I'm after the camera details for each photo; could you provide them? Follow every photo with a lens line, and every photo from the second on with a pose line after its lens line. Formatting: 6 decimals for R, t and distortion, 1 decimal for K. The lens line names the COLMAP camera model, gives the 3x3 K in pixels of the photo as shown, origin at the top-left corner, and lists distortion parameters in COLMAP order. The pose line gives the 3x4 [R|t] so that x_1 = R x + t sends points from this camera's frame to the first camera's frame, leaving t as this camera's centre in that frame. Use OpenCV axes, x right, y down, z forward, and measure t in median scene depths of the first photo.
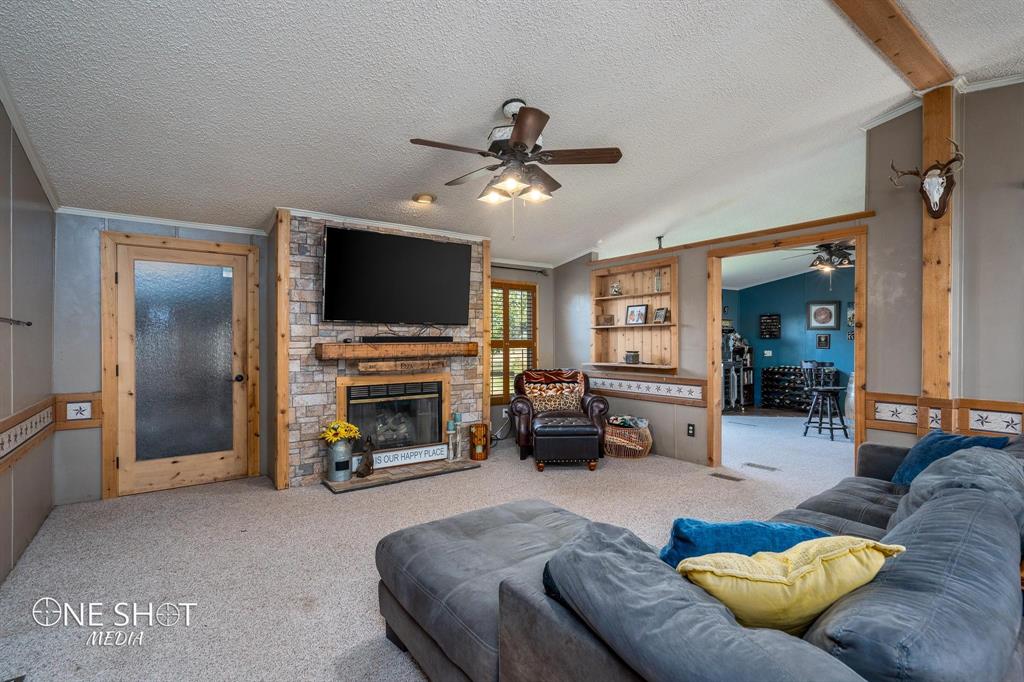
lens RADIAL K [[486.3, 0, 531.2], [0, 486.3, 338.8], [0, 0, 1]] dist [0.002640, 0.000915]
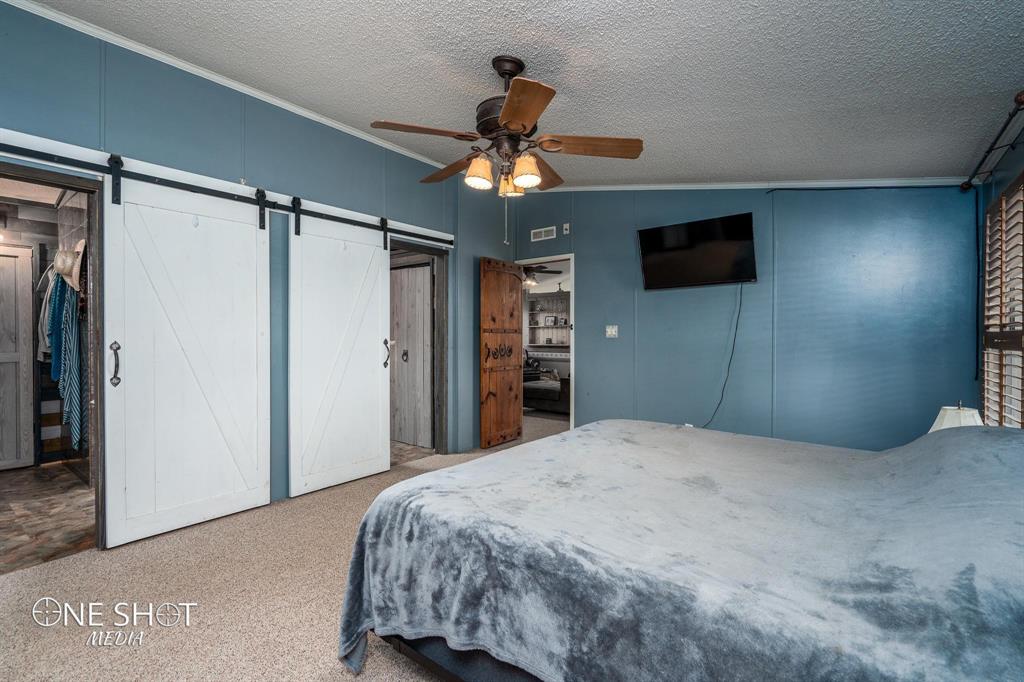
lens RADIAL K [[486.3, 0, 510.0], [0, 486.3, 339.3], [0, 0, 1]] dist [0.002640, 0.000915]
pose [[0.960269, -0.008065, 0.278958, -0.589482], [0.003100, 0.999829, 0.018233, -0.010098], [-0.279057, -0.016644, 0.960130, -1.066049]]
